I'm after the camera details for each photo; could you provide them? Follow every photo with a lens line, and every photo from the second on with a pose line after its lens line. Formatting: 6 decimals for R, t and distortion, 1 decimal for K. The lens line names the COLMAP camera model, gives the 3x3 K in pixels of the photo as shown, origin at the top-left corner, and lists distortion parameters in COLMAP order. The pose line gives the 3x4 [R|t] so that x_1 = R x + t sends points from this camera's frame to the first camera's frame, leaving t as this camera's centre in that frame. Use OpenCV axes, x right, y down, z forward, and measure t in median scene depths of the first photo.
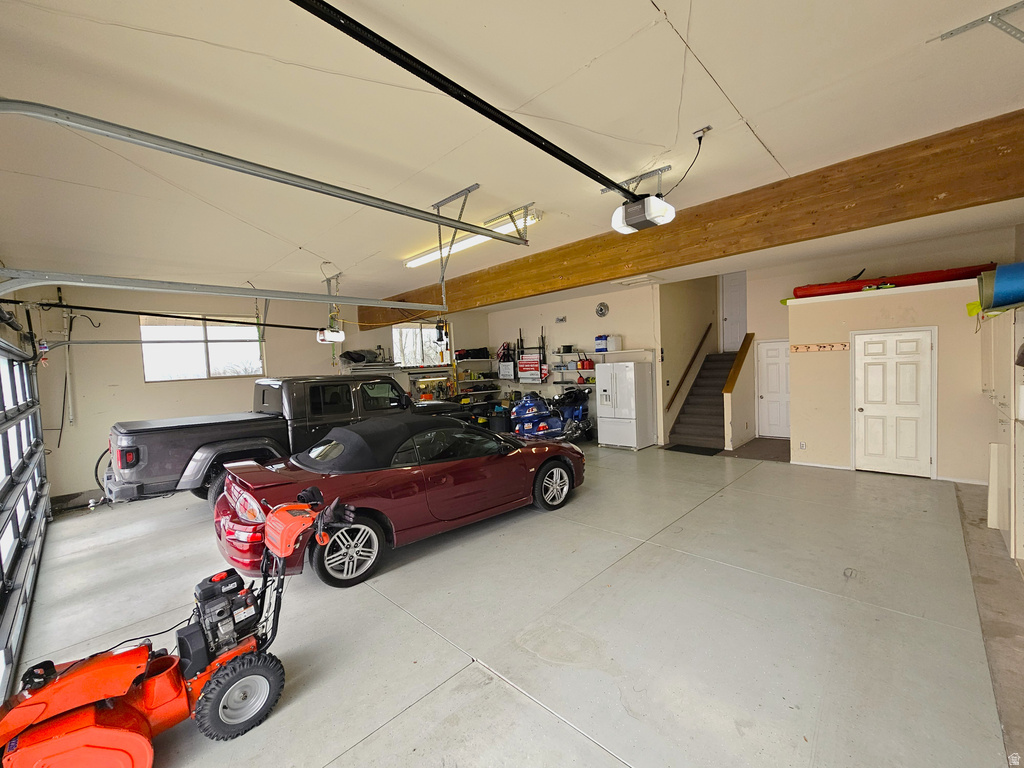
lens RADIAL K [[419.4, 0, 519.4], [0, 419.4, 386.0], [0, 0, 1]] dist [0.000129, 0.000773]
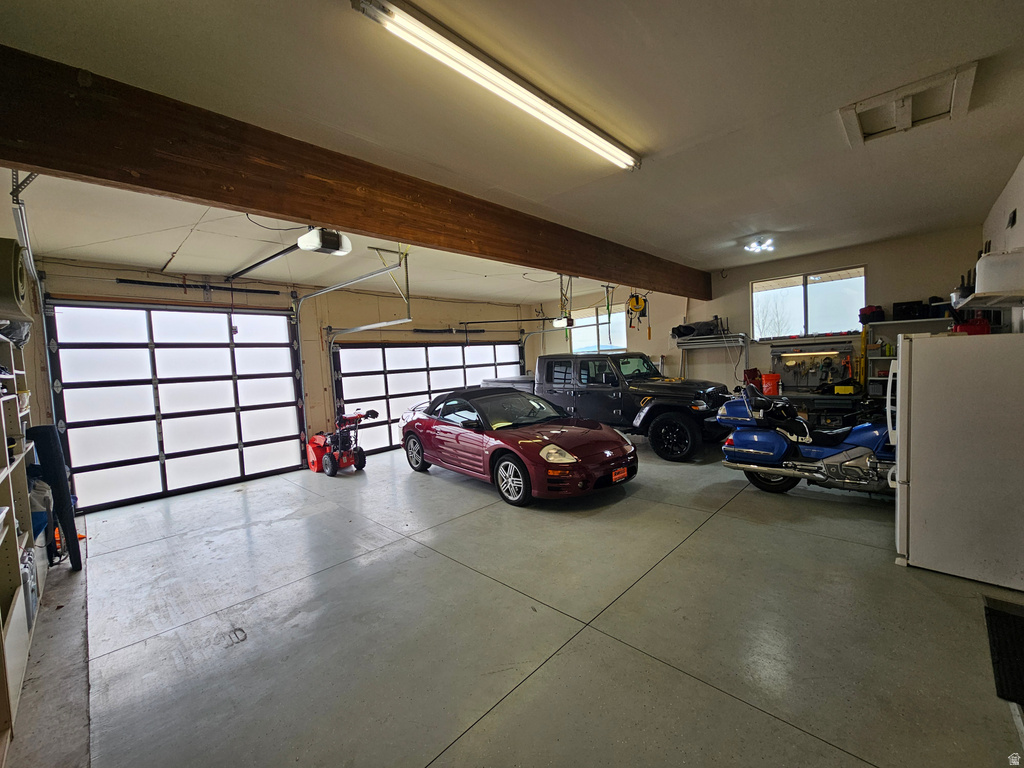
lens RADIAL K [[419.4, 0, 508.2], [0, 419.4, 381.2], [0, 0, 1]] dist [0.000129, 0.000773]
pose [[0.001303, 0.098786, -0.995108, 0.516886], [-0.002335, 0.995106, 0.098783, -0.040537], [0.999996, 0.002195, 0.001527, 0.508352]]
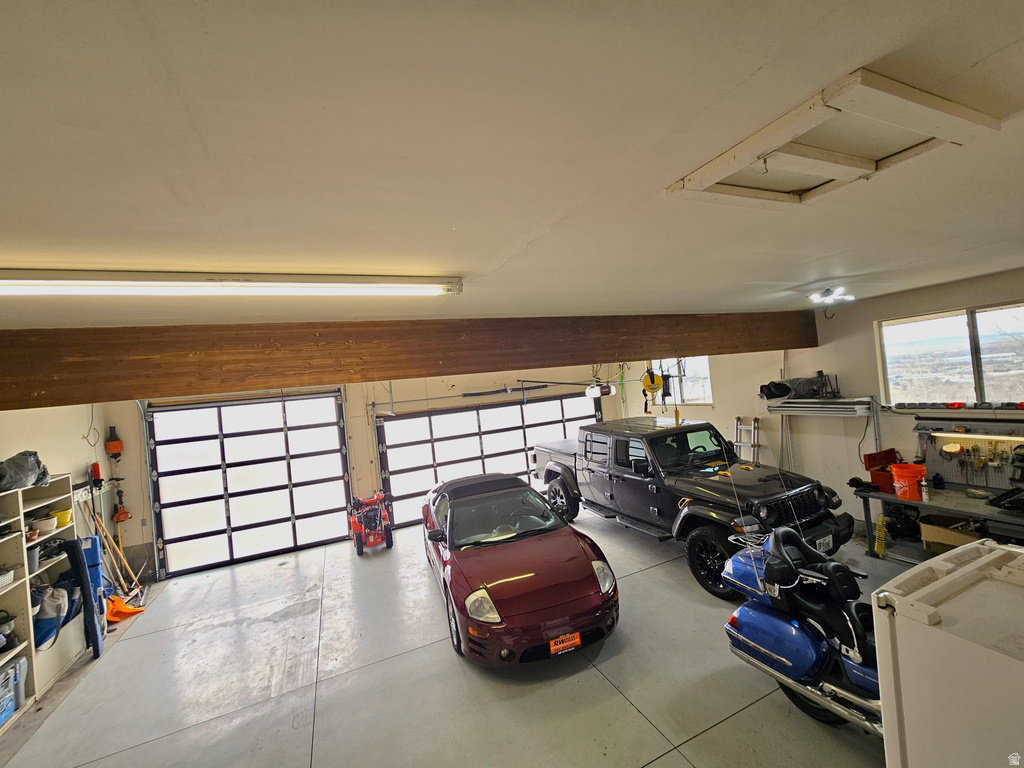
lens RADIAL K [[419.4, 0, 510.8], [0, 419.4, 378.4], [0, 0, 1]] dist [0.000129, 0.000773]
pose [[-0.374416, 0.077933, -0.923980, 0.388504], [0.065433, 0.996198, 0.057510, -0.138757], [0.924949, -0.038926, -0.378092, 0.736355]]
